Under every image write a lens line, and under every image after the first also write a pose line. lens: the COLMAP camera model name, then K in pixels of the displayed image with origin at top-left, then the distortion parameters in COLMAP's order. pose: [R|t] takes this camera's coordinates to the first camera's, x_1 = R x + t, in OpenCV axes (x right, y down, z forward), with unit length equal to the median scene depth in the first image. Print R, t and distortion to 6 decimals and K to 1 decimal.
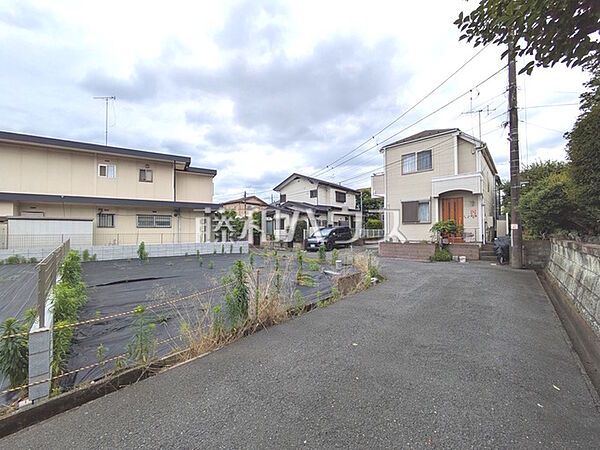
lens RADIAL K [[238.1, 0, 300.0], [0, 238.1, 225.0], [0, 0, 1]] dist [0.000206, 0.000189]
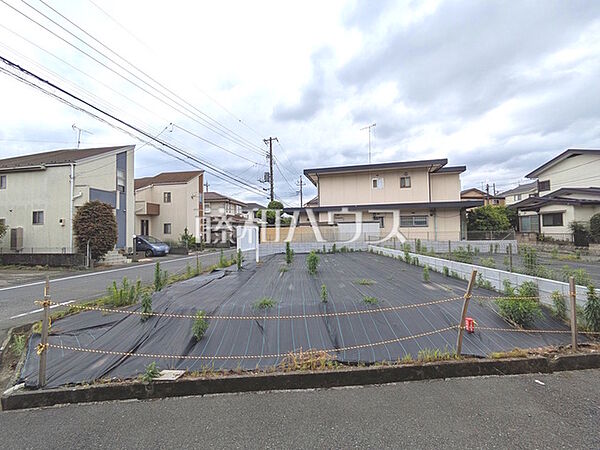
lens RADIAL K [[238.1, 0, 300.0], [0, 238.1, 225.0], [0, 0, 1]] dist [0.000206, 0.000189]
pose [[0.726488, -0.028586, -0.686584, -0.236582], [0.029681, 0.999507, -0.010209, -0.002139], [0.686538, -0.012962, 0.726979, -0.210829]]
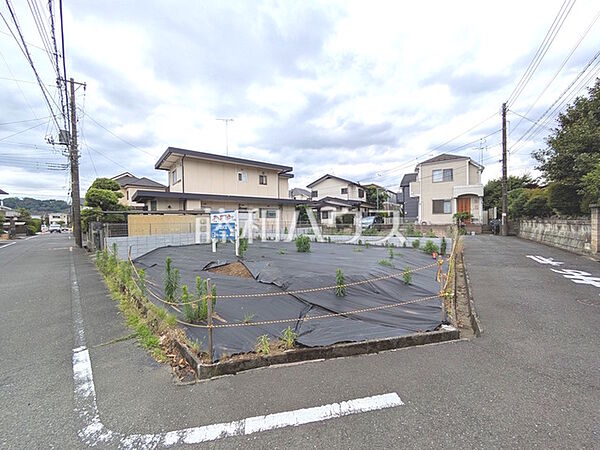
lens RADIAL K [[238.1, 0, 300.0], [0, 238.1, 225.0], [0, 0, 1]] dist [0.000206, 0.000189]
pose [[0.986789, -0.013898, 0.161416, -0.688465], [0.007685, 0.999208, 0.039051, 0.001984], [-0.161831, -0.037294, 0.986113, -0.424469]]
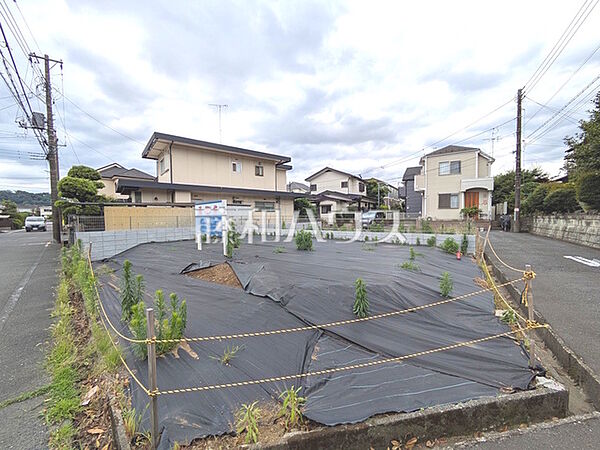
lens RADIAL K [[238.1, 0, 300.0], [0, 238.1, 225.0], [0, 0, 1]] dist [0.000206, 0.000189]
pose [[0.984981, -0.011523, 0.172280, -0.681448], [0.001313, 0.998242, 0.059261, 0.008419], [-0.172659, -0.058145, 0.983264, -0.335482]]
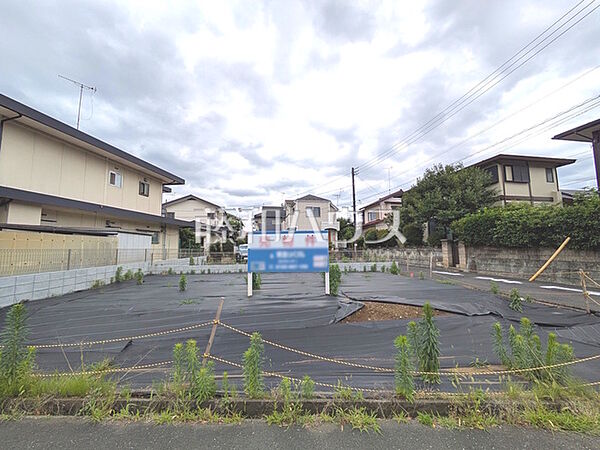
lens RADIAL K [[238.1, 0, 300.0], [0, 238.1, 225.0], [0, 0, 1]] dist [0.000206, 0.000189]
pose [[0.599913, 0.076225, 0.796426, -1.069121], [-0.012559, 0.996226, -0.085887, 0.013604], [-0.799967, 0.041523, 0.598606, -0.085842]]
